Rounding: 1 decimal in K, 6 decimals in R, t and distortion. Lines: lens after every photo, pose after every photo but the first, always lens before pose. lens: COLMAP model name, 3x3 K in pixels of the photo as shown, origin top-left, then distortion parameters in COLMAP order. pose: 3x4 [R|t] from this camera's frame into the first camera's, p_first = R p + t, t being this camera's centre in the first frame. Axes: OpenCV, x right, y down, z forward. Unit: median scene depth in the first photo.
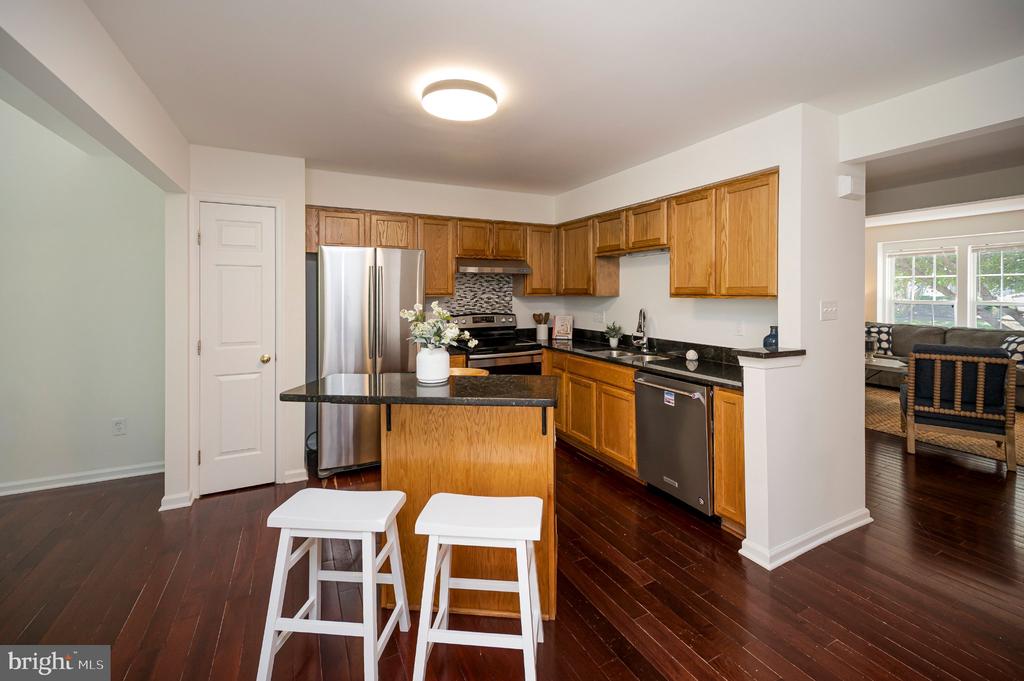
lens RADIAL K [[427.6, 0, 512.3], [0, 427.6, 297.8], [0, 0, 1]] dist [-0.001010, -0.000086]
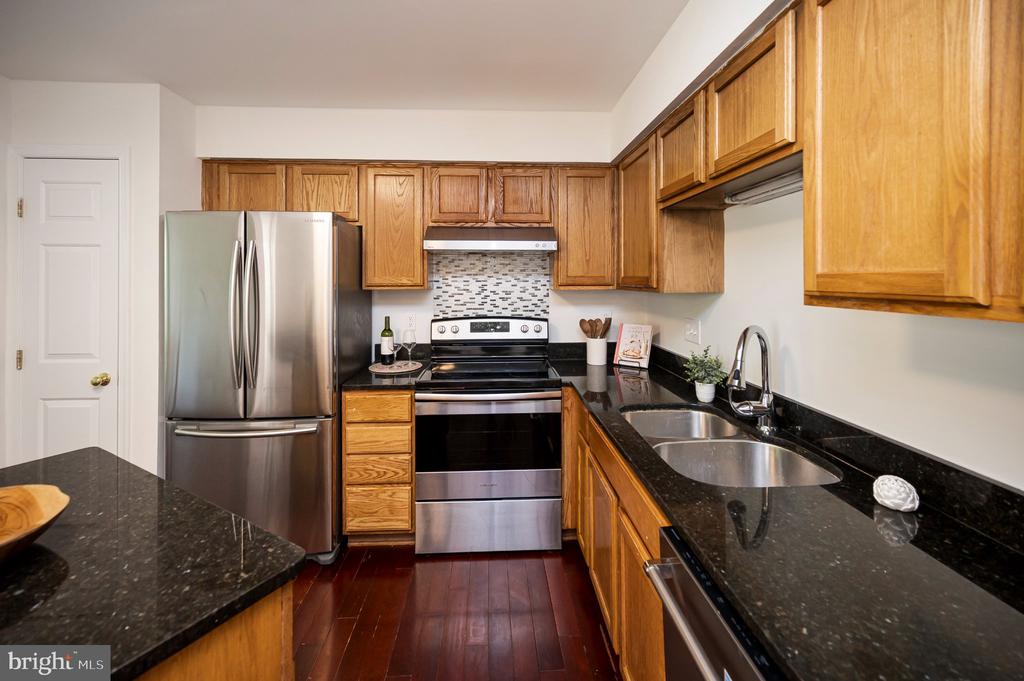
lens RADIAL K [[427.6, 0, 515.7], [0, 427.6, 278.1], [0, 0, 1]] dist [-0.001010, -0.000086]
pose [[0.913979, 0.000406, -0.405762, 0.224994], [-0.006868, 0.999872, -0.014470, -0.011158], [0.405704, 0.016012, 0.913864, 0.461745]]
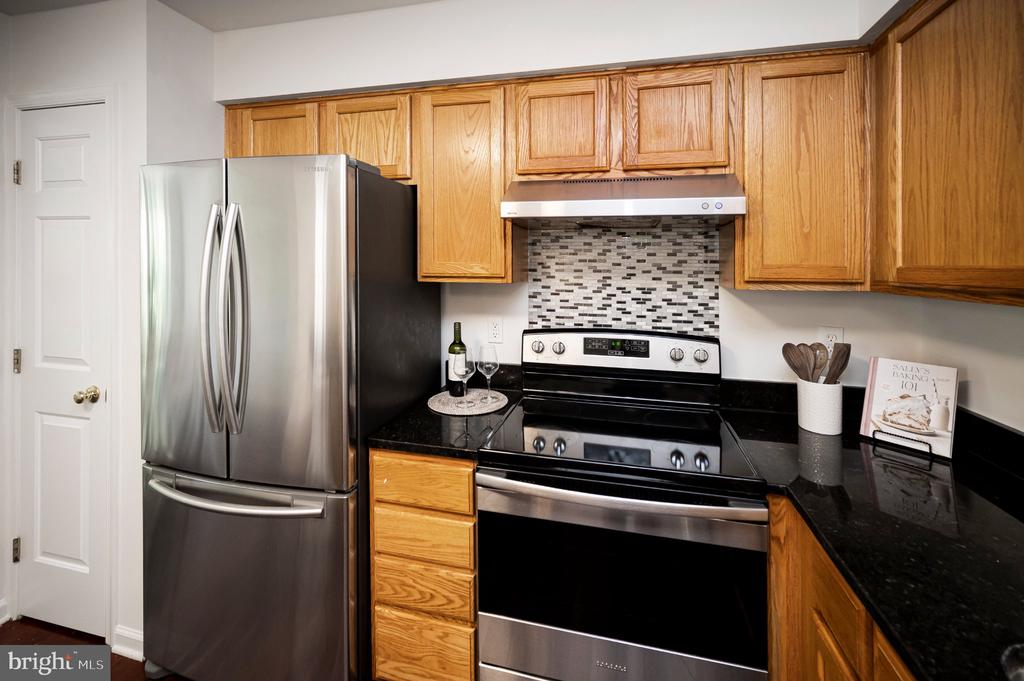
lens RADIAL K [[427.6, 0, 528.5], [0, 427.6, 256.3], [0, 0, 1]] dist [-0.001010, -0.000086]
pose [[0.769289, -0.007251, -0.638860, 0.116948], [-0.019542, 0.999201, -0.034873, -0.014307], [0.638602, 0.039312, 0.768533, 0.681613]]
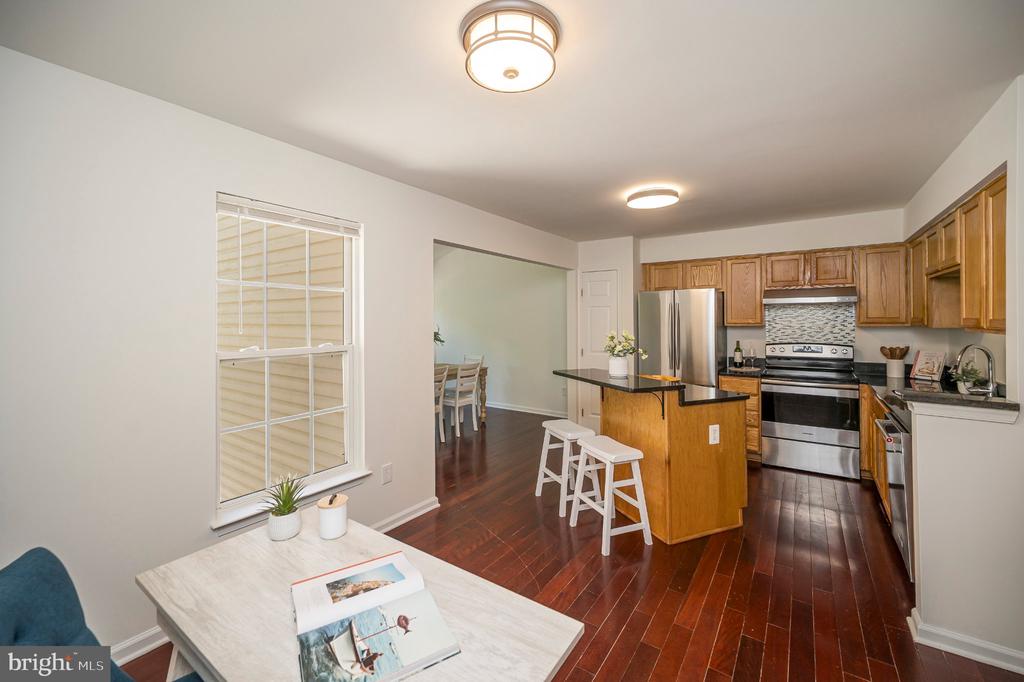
lens RADIAL K [[430.9, 0, 514.4], [0, 430.9, 317.1], [0, 0, 1]] dist [0.001320, -0.001137]
pose [[0.481524, -0.004953, -0.876419, 0.500736], [-0.007169, 0.999928, -0.009590, -0.009679], [0.876403, 0.010901, 0.481454, -0.087577]]
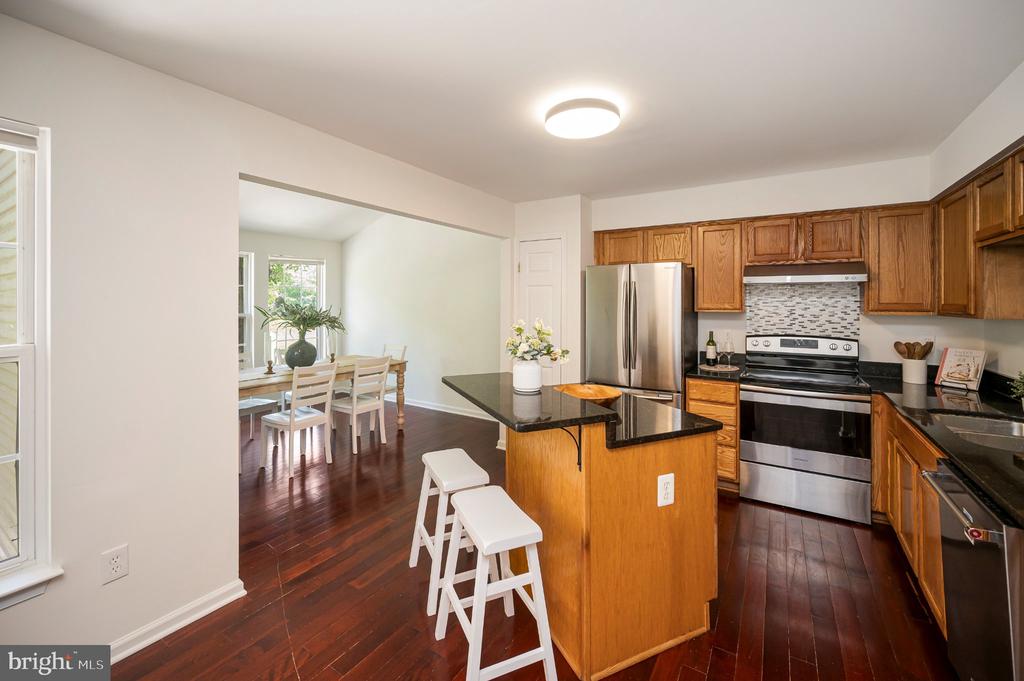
lens RADIAL K [[427.6, 0, 520.7], [0, 427.6, 299.4], [0, 0, 1]] dist [-0.001010, -0.000086]
pose [[0.522271, 0.000060, -0.852779, 0.336281], [-0.015746, 0.999830, -0.009573, -0.013117], [0.852634, 0.018428, 0.522183, 0.177706]]
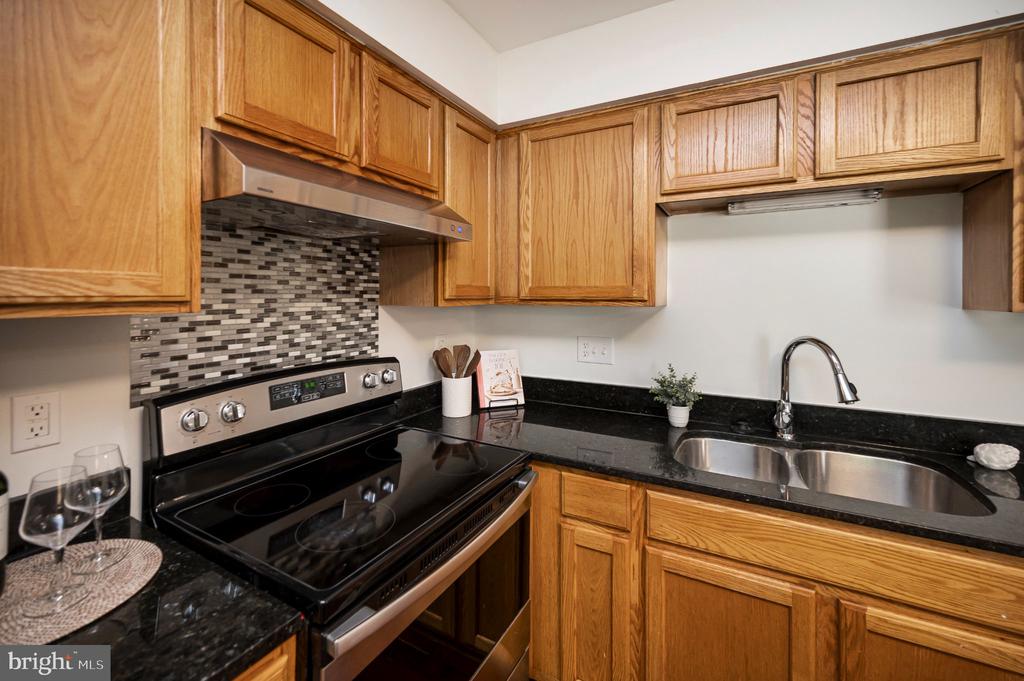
lens RADIAL K [[427.6, 0, 516.6], [0, 427.6, 294.1], [0, 0, 1]] dist [-0.001010, -0.000086]
pose [[0.818740, 0.004497, 0.574146, -0.121911], [0.004482, 0.999889, -0.014223, -0.008791], [-0.574146, 0.014218, 0.818629, 0.703985]]
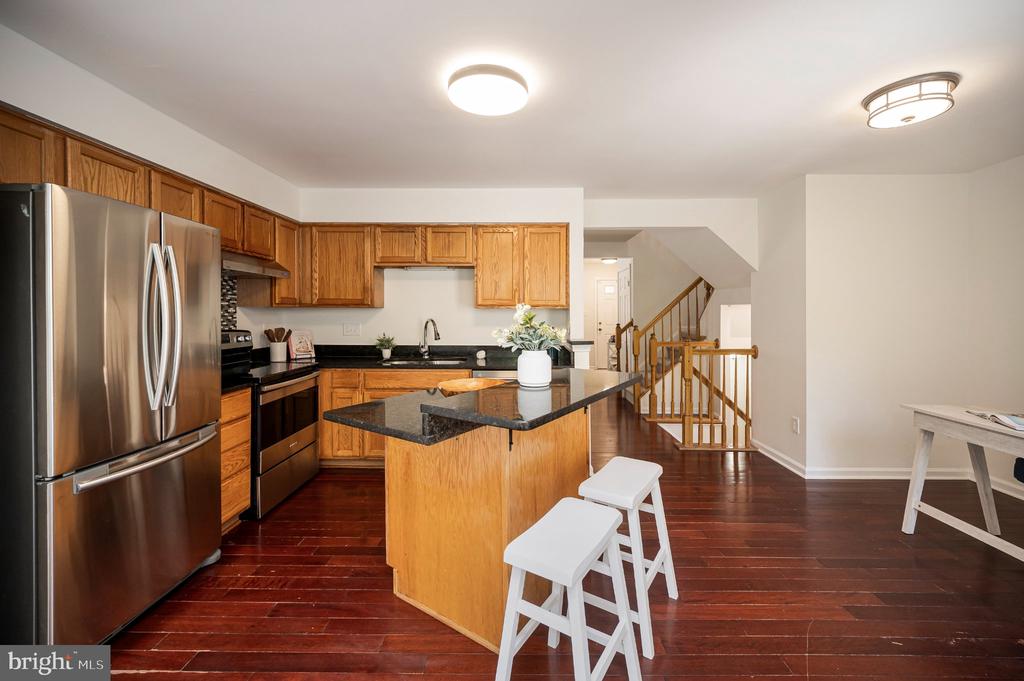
lens RADIAL K [[427.6, 0, 521.8], [0, 427.6, 321.5], [0, 0, 1]] dist [-0.001010, -0.000086]
pose [[0.459698, -0.016469, 0.887923, -0.471156], [0.004887, 0.999860, 0.016015, 0.013527], [-0.888062, -0.003023, 0.459714, 0.246031]]
